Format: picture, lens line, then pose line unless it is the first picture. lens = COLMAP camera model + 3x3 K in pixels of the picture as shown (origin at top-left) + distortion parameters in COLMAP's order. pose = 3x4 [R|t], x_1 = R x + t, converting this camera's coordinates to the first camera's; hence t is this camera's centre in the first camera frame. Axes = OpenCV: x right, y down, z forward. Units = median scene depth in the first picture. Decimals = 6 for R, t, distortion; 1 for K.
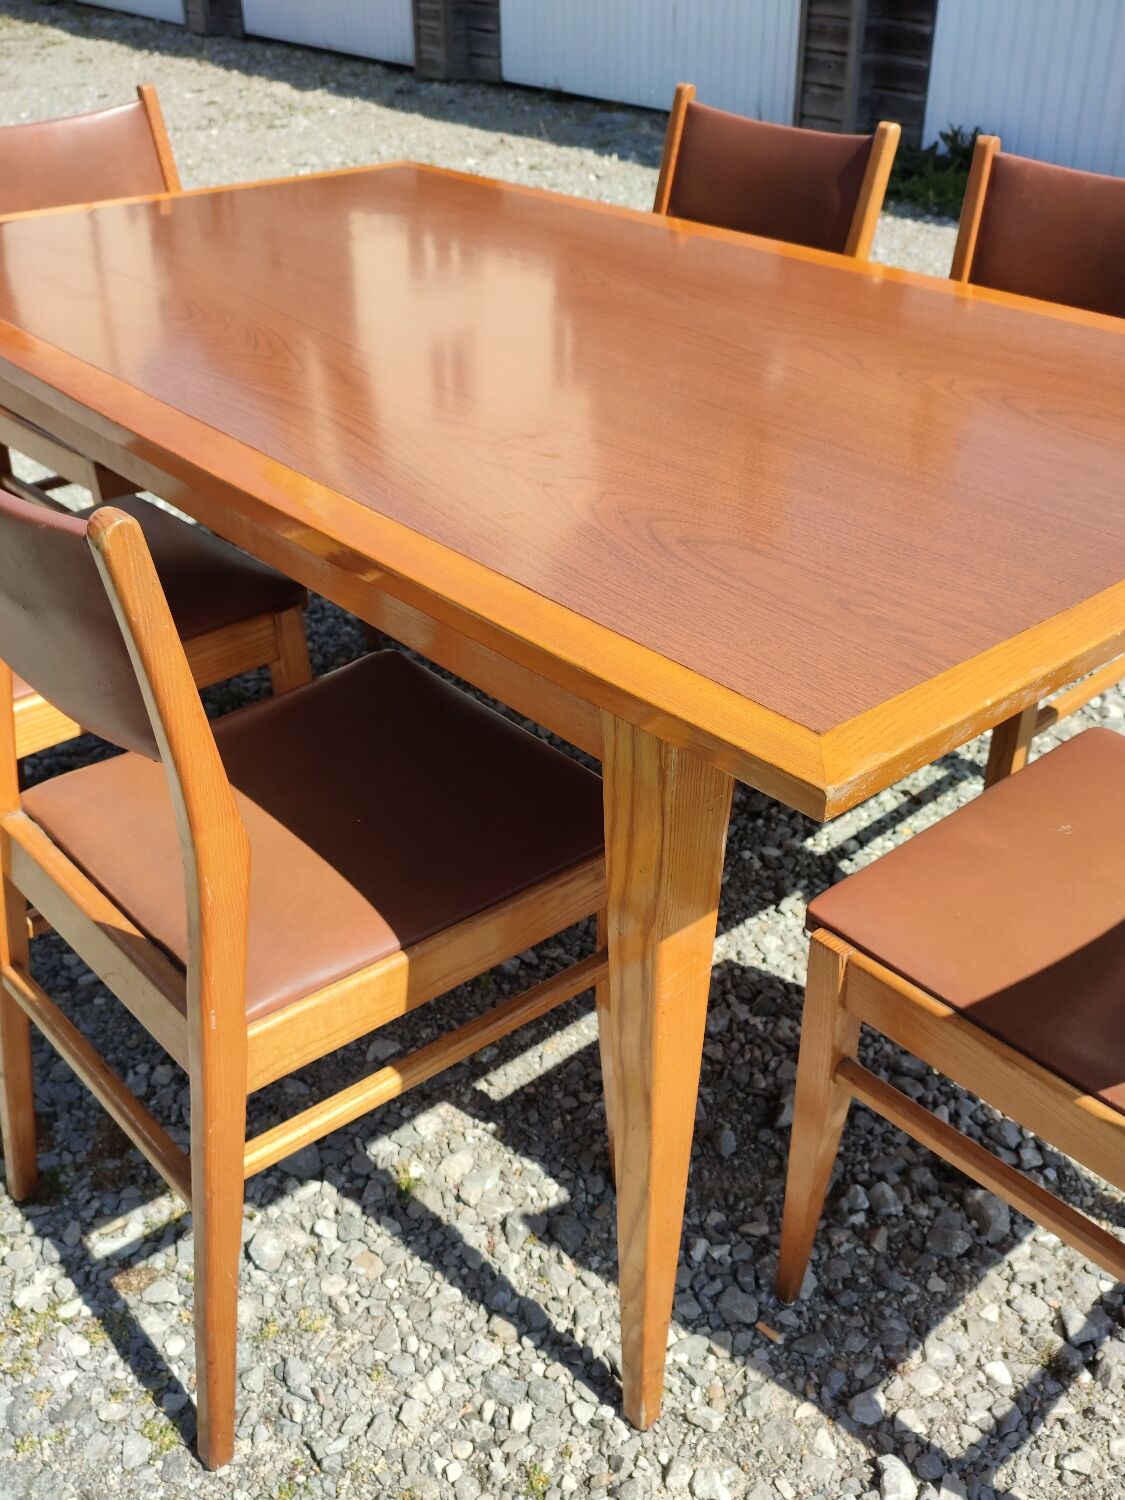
lens RADIAL K [[1501.4, 0, 549.6], [0, 1501.4, 751.0], [0, 0, 1]] dist [0.025368, 0.000000]
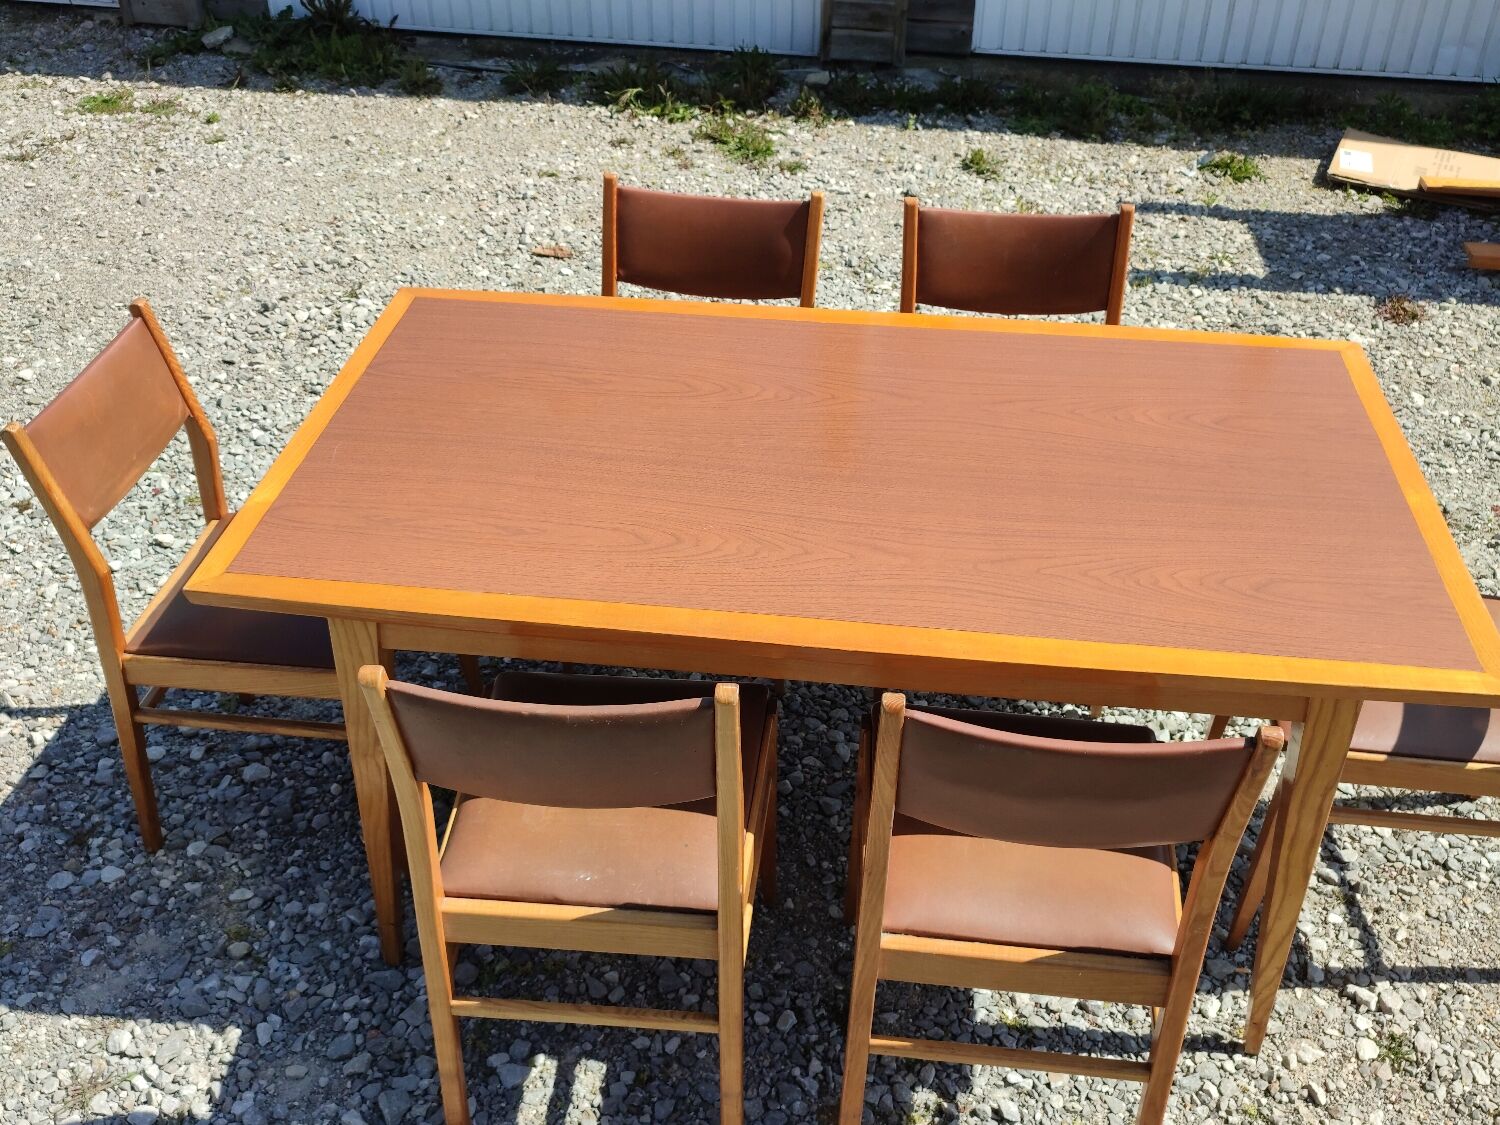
lens RADIAL K [[1501.4, 0, 758.5], [0, 1501.4, 568.1], [0, 0, 1]] dist [0.025368, 0.000000]
pose [[0.729895, -0.387557, 0.563074, -1.019800], [0.342846, 0.920195, 0.188939, -0.534135], [-0.591363, 0.055142, 0.804518, -0.073948]]
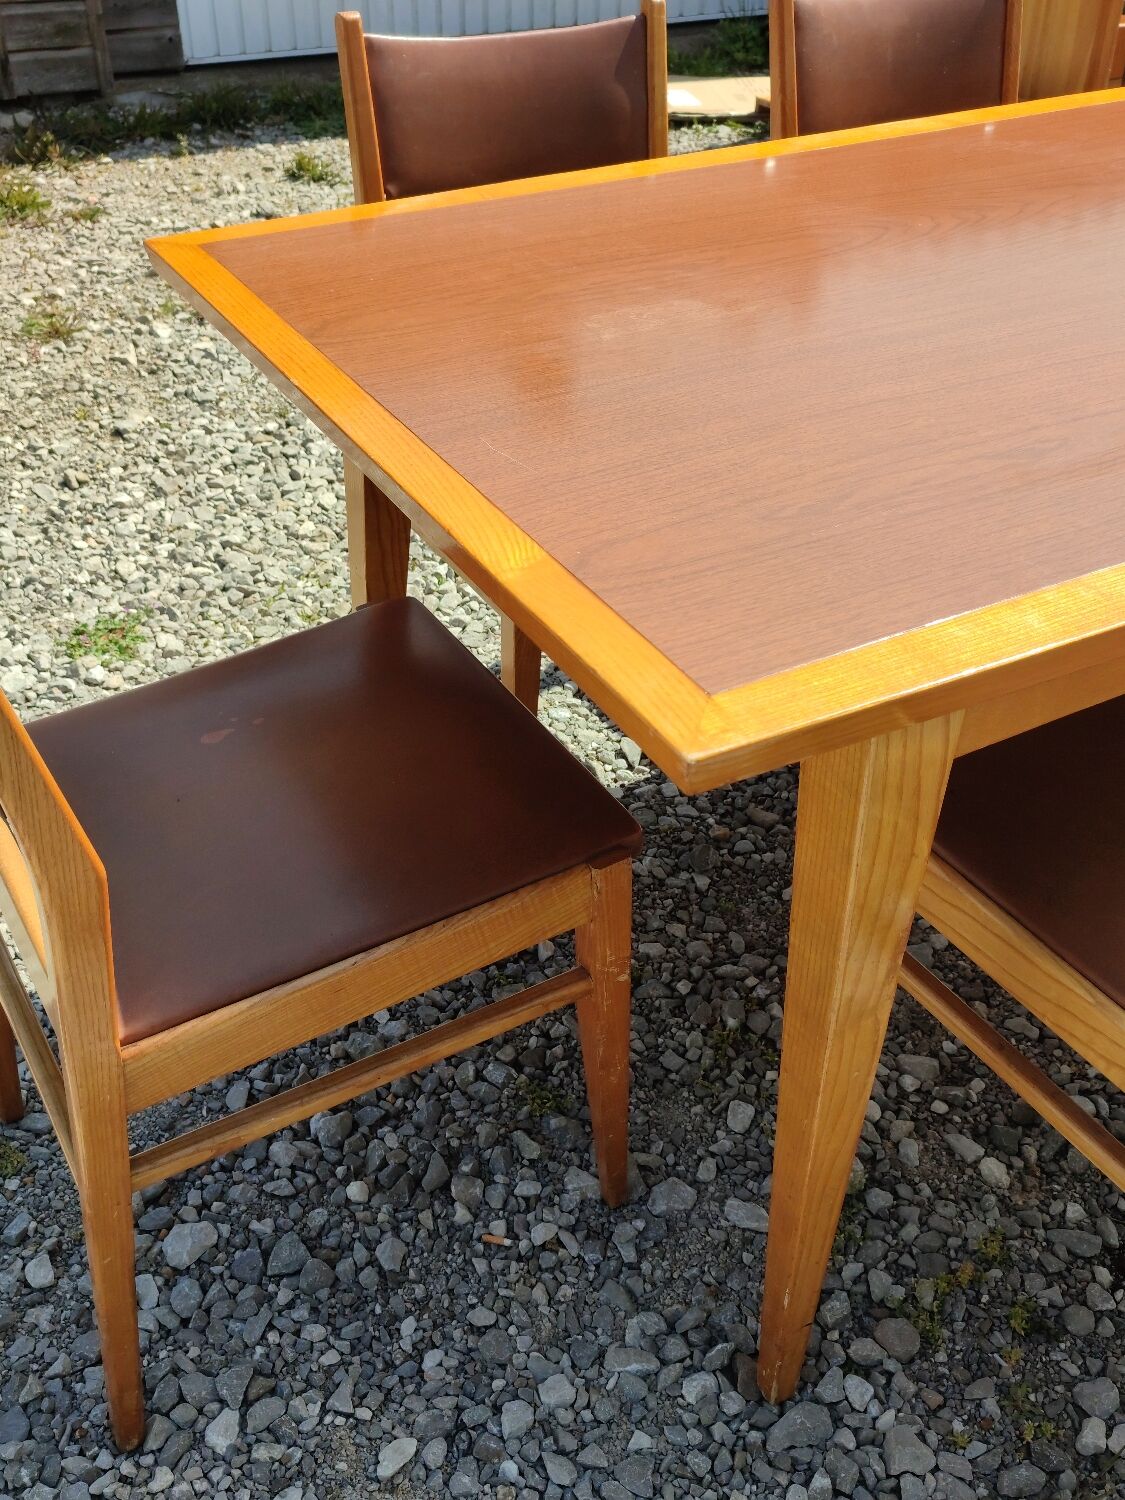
lens RADIAL K [[1501.4, 0, 601.2], [0, 1501.4, 737.2], [0, 0, 1]] dist [0.025368, 0.000000]
pose [[0.179835, -0.567883, 0.803224, -1.060218], [0.503155, 0.754740, 0.420953, -0.678121], [-0.845278, 0.328444, 0.421462, 1.129106]]
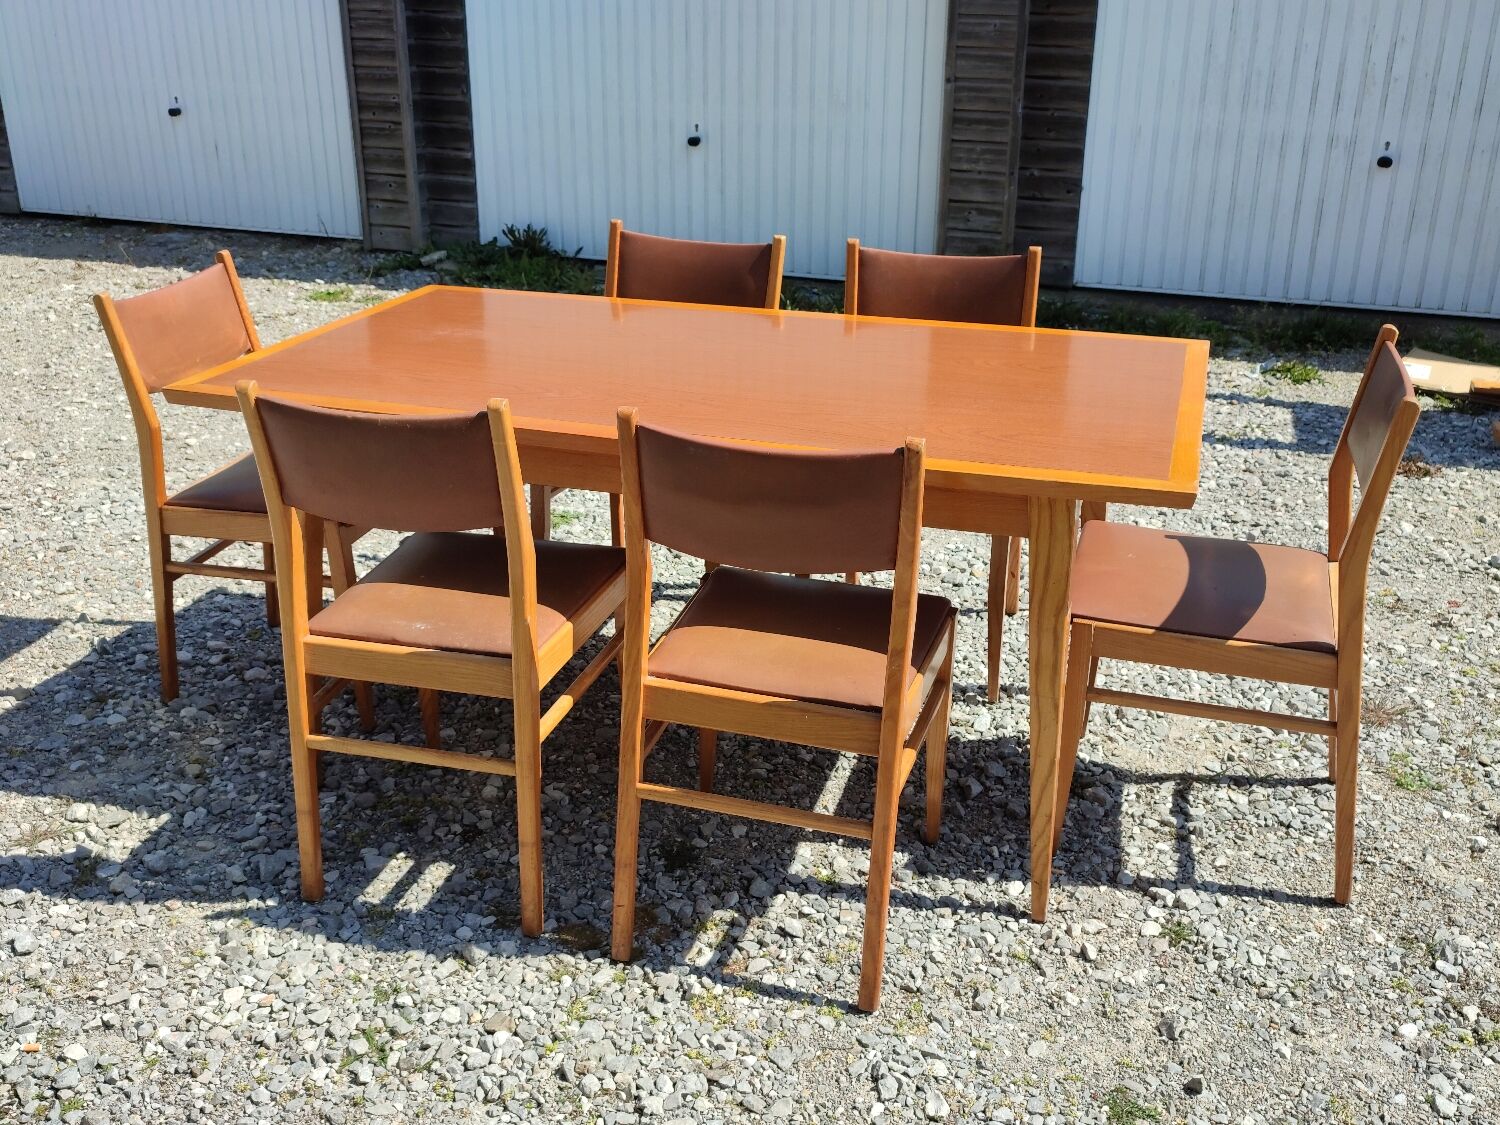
lens RADIAL K [[1501.4, 0, 755.8], [0, 1501.4, 563.9], [0, 0, 1]] dist [0.025368, 0.000000]
pose [[0.842079, -0.188662, 0.505282, -0.986746], [0.267907, 0.959393, -0.088263, 0.092028], [-0.468112, 0.209693, 0.858429, -0.454331]]
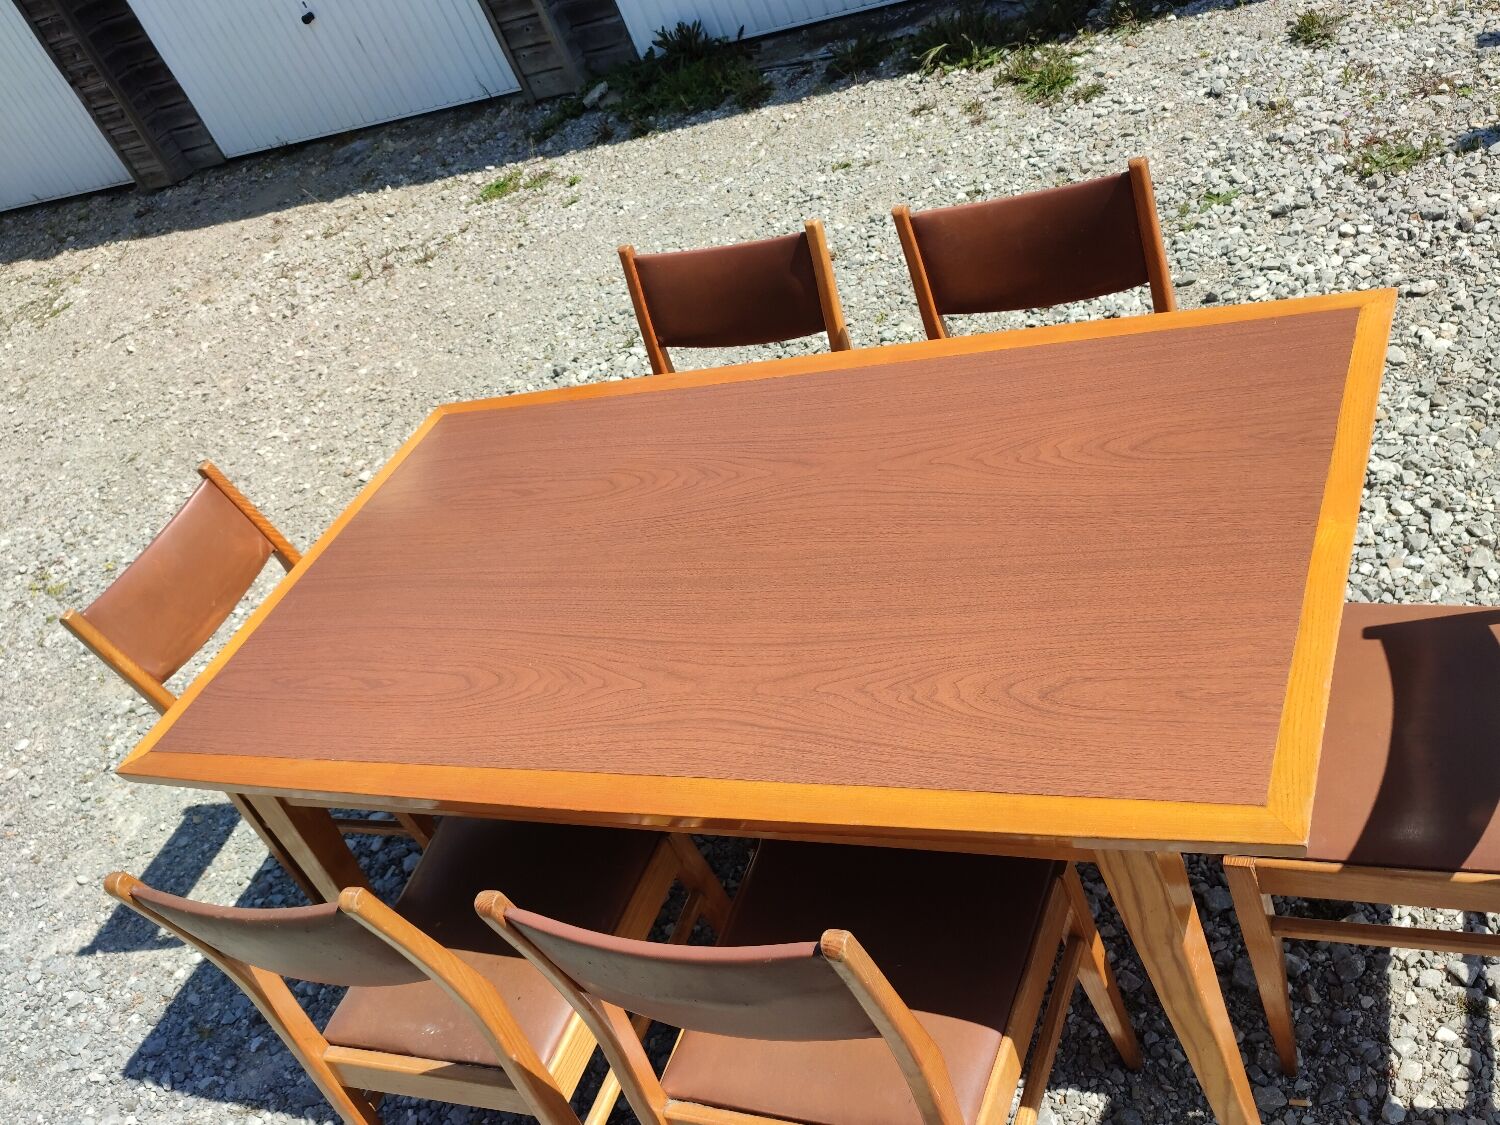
lens RADIAL K [[1501.4, 0, 750.5], [0, 1501.4, 546.4], [0, 0, 1]] dist [0.025368, 0.000000]
pose [[0.839681, -0.514986, 0.172411, -0.247383], [0.518433, 0.854661, 0.027958, -0.341910], [-0.161751, 0.065907, 0.984628, -0.308280]]
